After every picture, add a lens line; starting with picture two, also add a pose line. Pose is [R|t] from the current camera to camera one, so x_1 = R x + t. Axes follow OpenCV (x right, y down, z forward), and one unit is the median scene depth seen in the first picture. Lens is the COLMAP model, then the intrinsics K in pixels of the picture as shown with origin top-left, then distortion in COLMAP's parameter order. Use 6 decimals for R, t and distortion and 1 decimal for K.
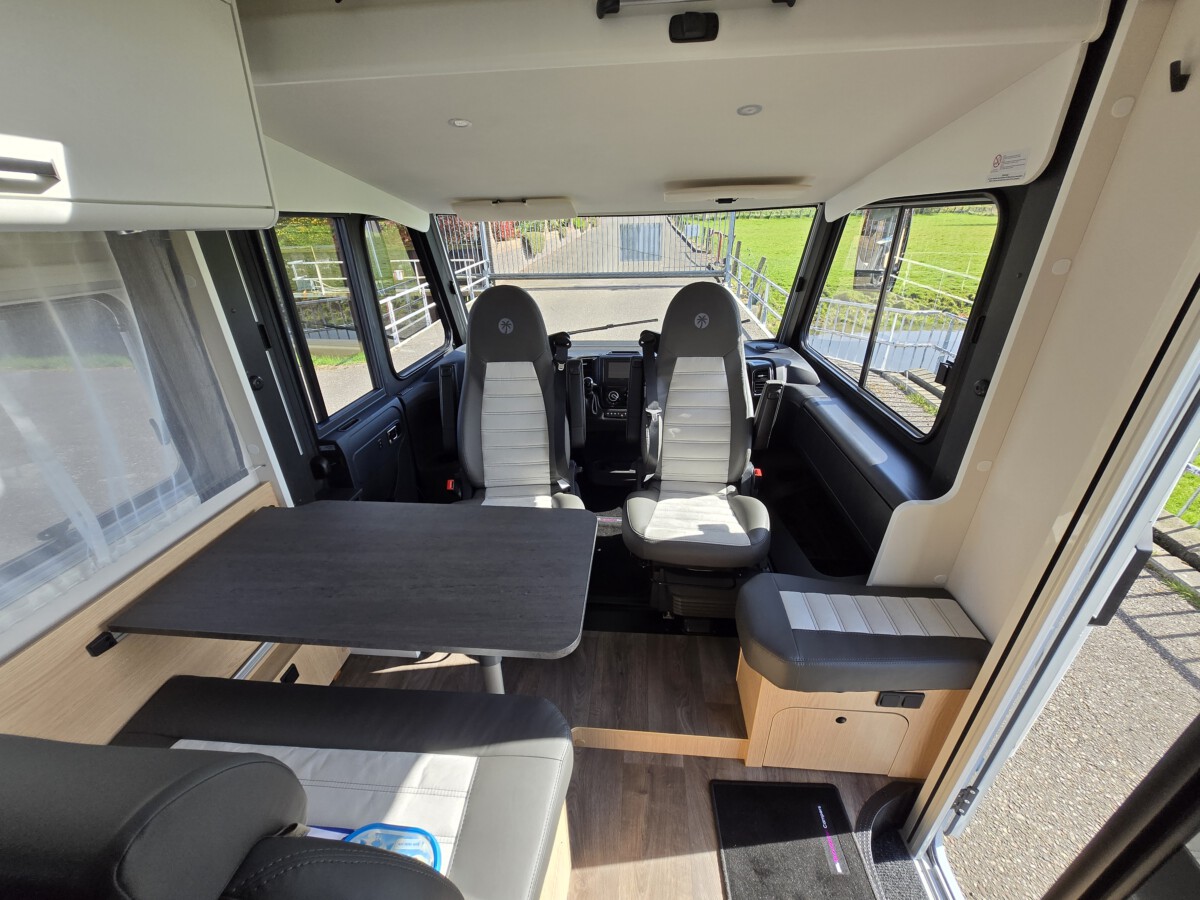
lens RADIAL K [[468.2, 0, 602.0], [0, 468.2, 449.9], [0, 0, 1]] dist [0.008261, -0.003687]
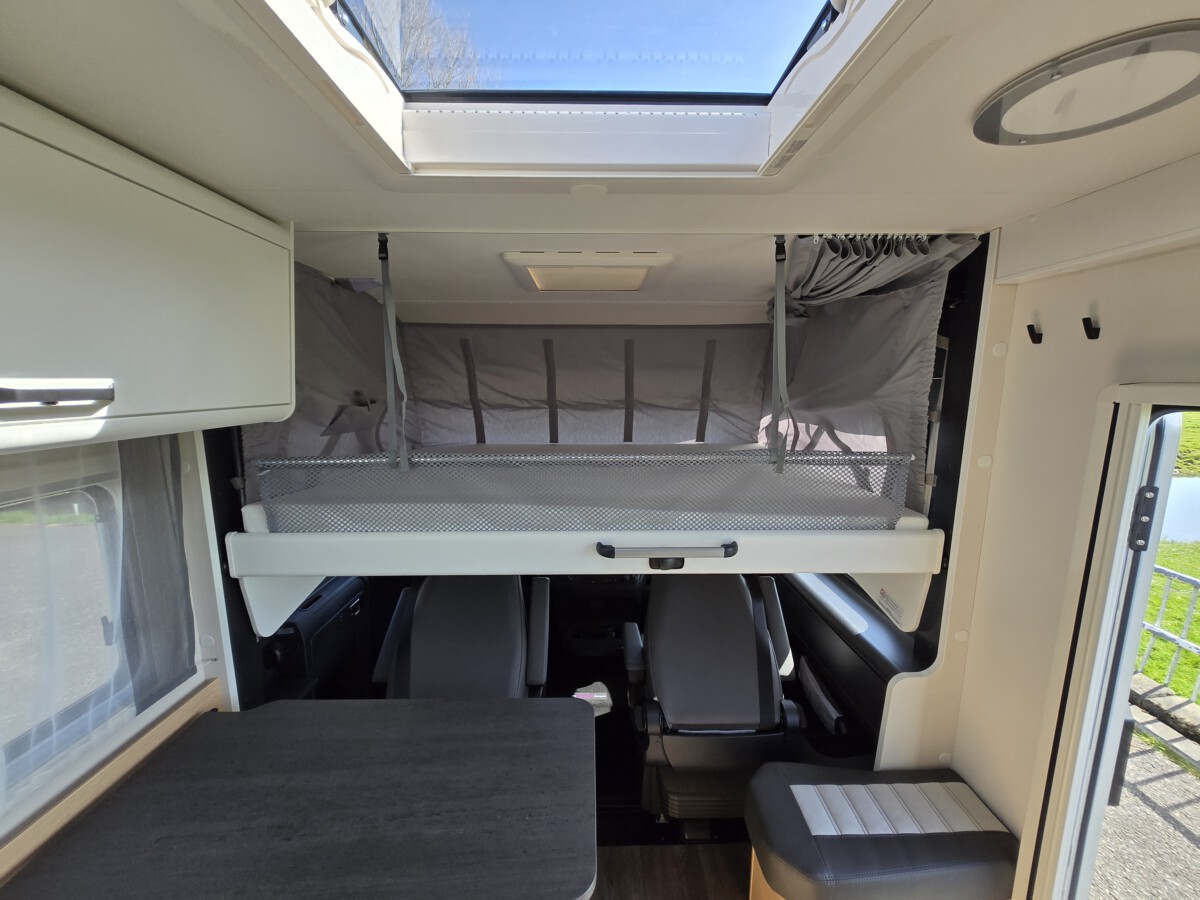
lens RADIAL K [[470.6, 0, 602.3], [0, 470.6, 453.3], [0, 0, 1]] dist [-0.003267, 0.000534]
pose [[0.994557, 0.003798, 0.104129, -0.097379], [0.027140, 0.955399, -0.294068, -0.068004], [-0.100602, 0.295293, 0.950095, -0.038426]]
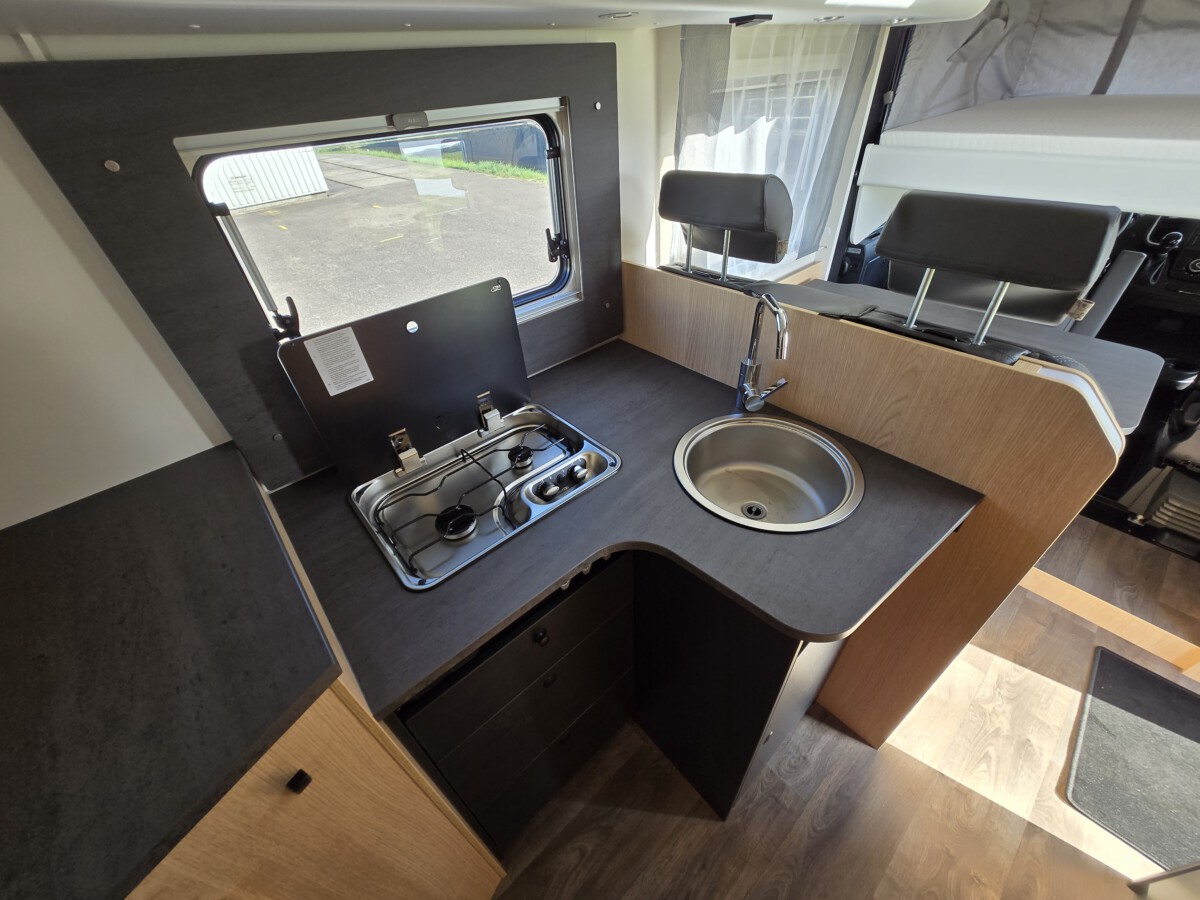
lens RADIAL K [[471.0, 0, 599.1], [0, 471.0, 453.0], [0, 0, 1]] dist [-0.001645, -0.000533]
pose [[0.724037, 0.418851, -0.548027, -0.256988], [-0.265852, 0.902591, 0.338604, 0.315176], [0.636469, -0.099468, 0.764862, -0.521063]]
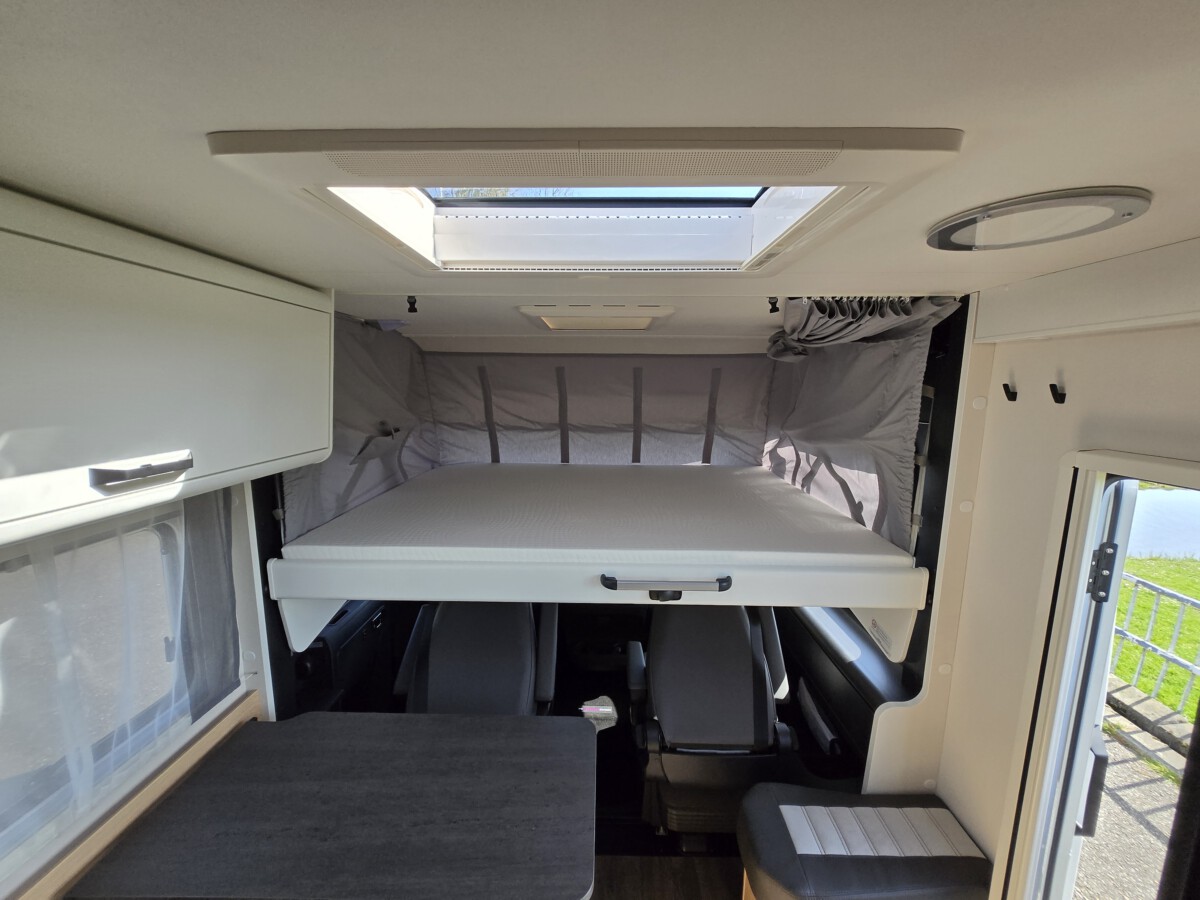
lens RADIAL K [[471.0, 0, 599.1], [0, 471.0, 453.0], [0, 0, 1]] dist [-0.001645, -0.000533]
pose [[0.997430, 0.015334, 0.069985, -0.088521], [0.006473, 0.953548, -0.301171, -0.121278], [-0.071352, 0.300850, 0.950998, -0.150051]]
